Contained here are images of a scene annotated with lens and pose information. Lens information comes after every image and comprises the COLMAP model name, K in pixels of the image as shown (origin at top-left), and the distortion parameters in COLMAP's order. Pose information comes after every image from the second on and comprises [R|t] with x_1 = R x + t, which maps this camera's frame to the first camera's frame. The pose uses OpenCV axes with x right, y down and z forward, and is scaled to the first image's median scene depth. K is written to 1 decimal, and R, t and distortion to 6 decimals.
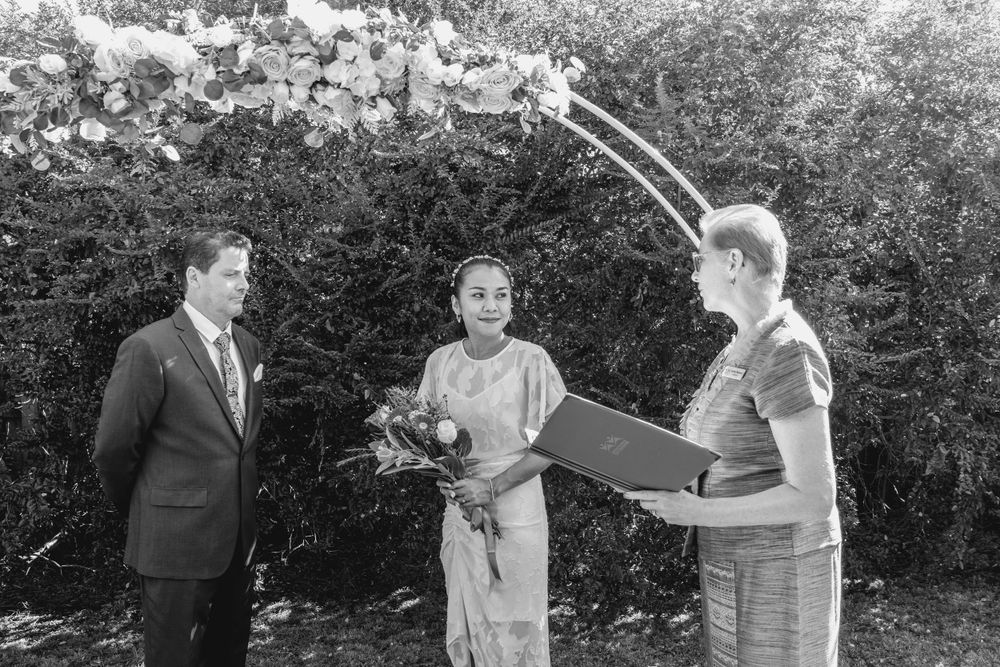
lens RADIAL K [[941.4, 0, 500.0], [0, 941.4, 333.5], [0, 0, 1]] dist [-0.010826, -0.000596]
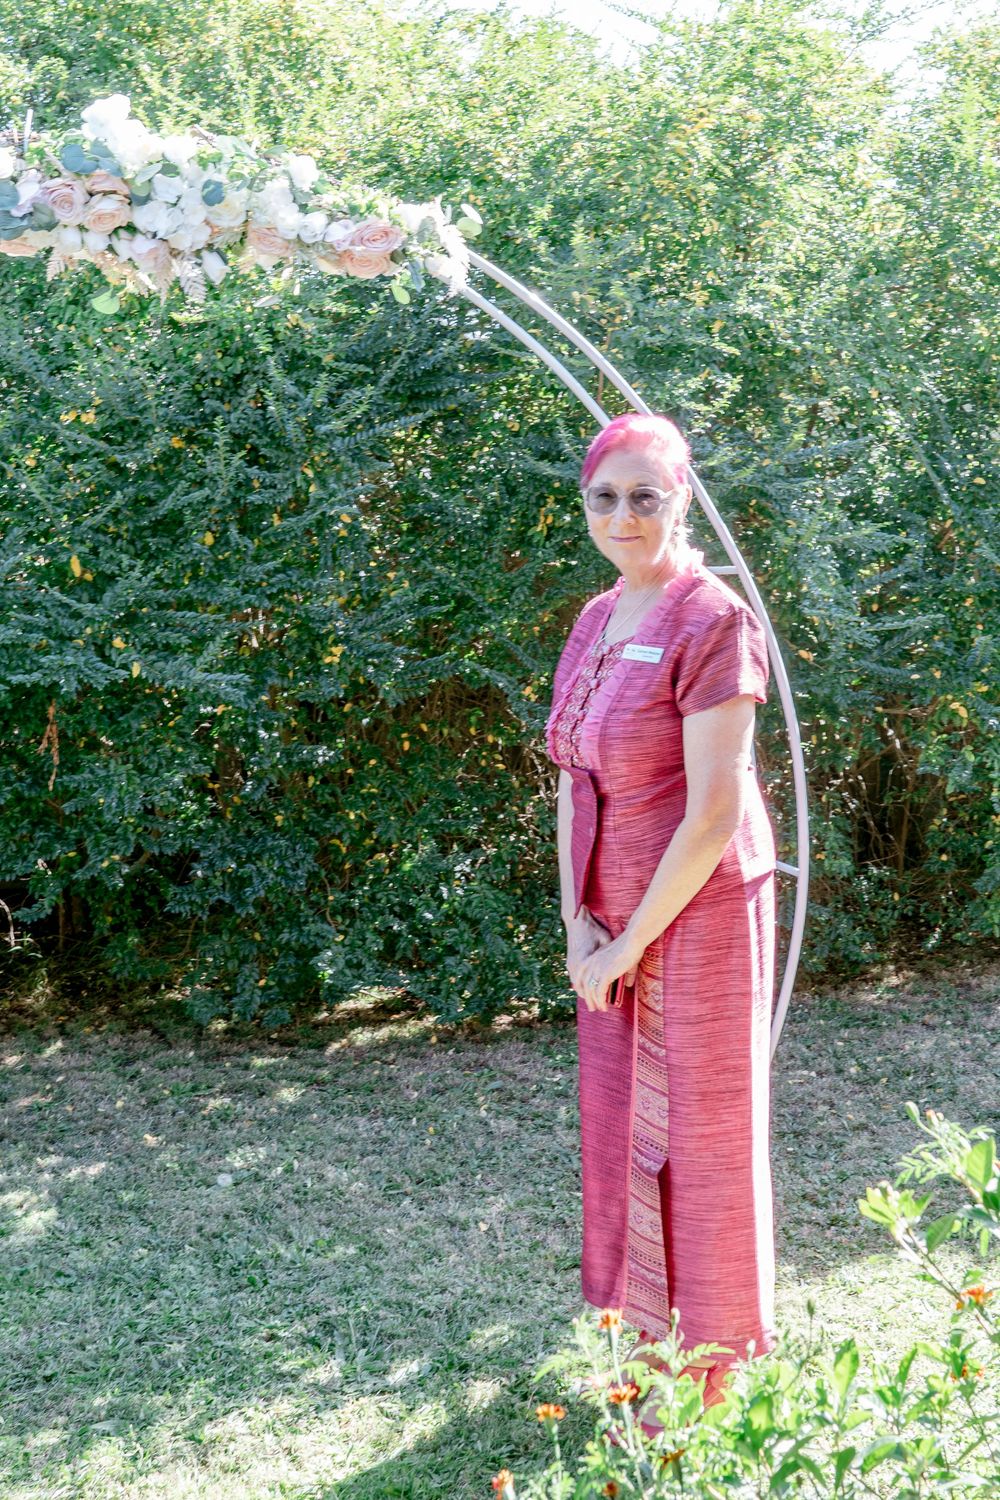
lens RADIAL K [[1969.8, 0, 553.0], [0, 1969.8, 666.8], [0, 0, 1]] dist [-0.005230, -0.005935]
pose [[0.982707, 0.002416, 0.185150, -0.134592], [-0.010557, 0.999019, 0.042996, -0.000193], [-0.184864, -0.044207, 0.981769, -0.504684]]
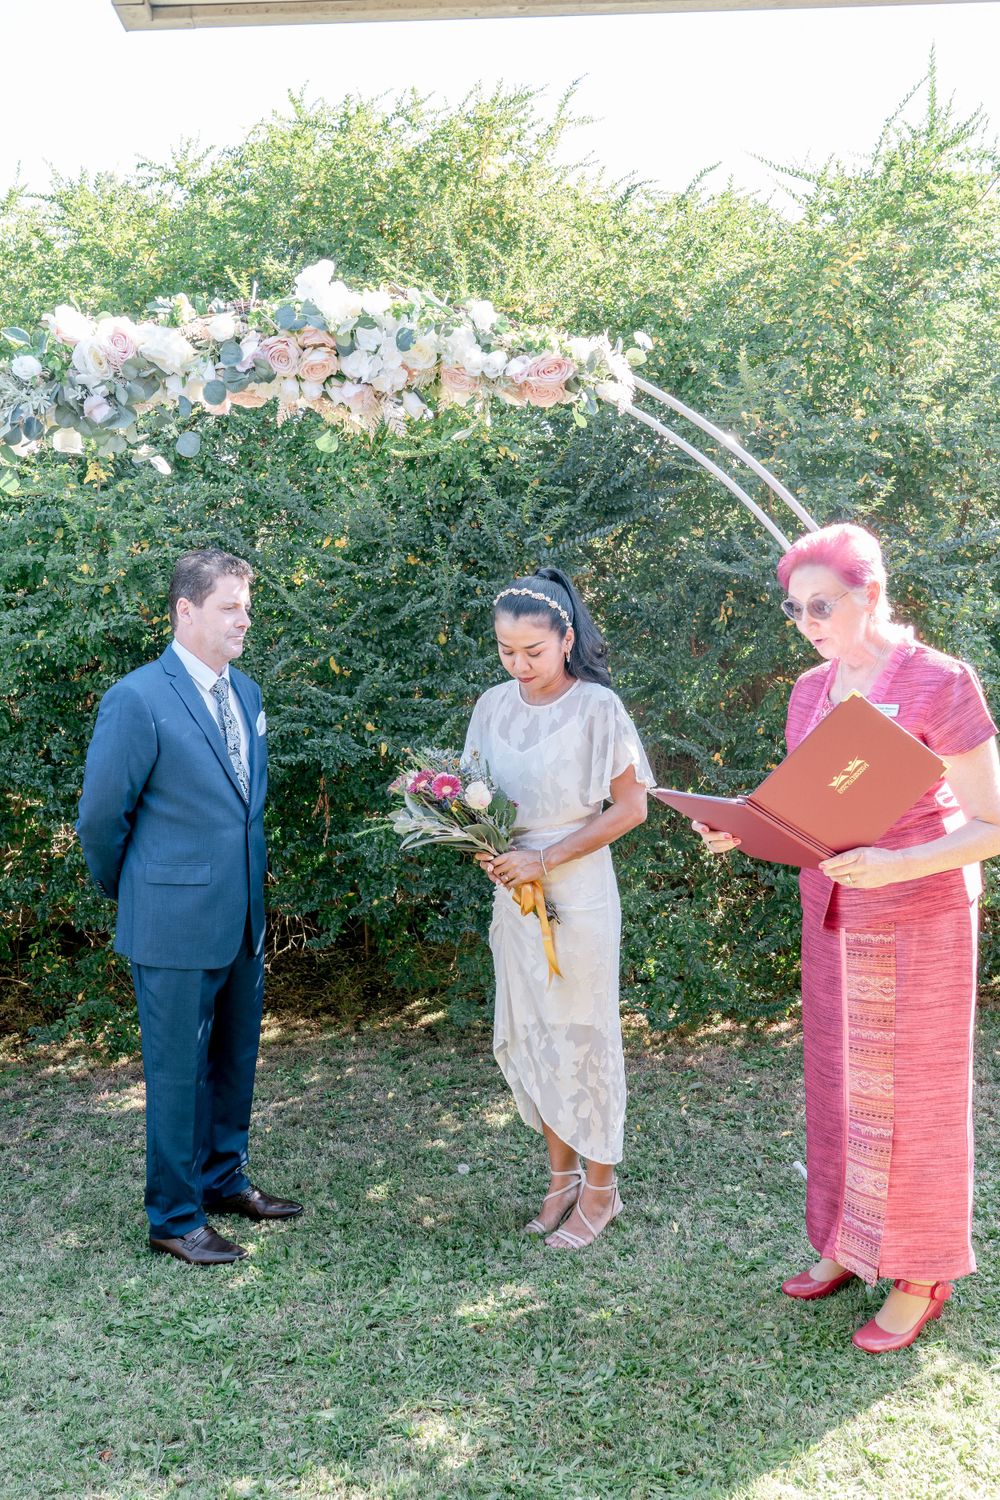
lens RADIAL K [[1412.0, 0, 494.9], [0, 1412.0, 752.4], [0, 0, 1]] dist [-0.010826, -0.000596]
pose [[0.999630, -0.021629, -0.016518, -0.032980], [0.022663, 0.997615, 0.065202, -0.010860], [0.015068, -0.065552, 0.997735, -0.249327]]
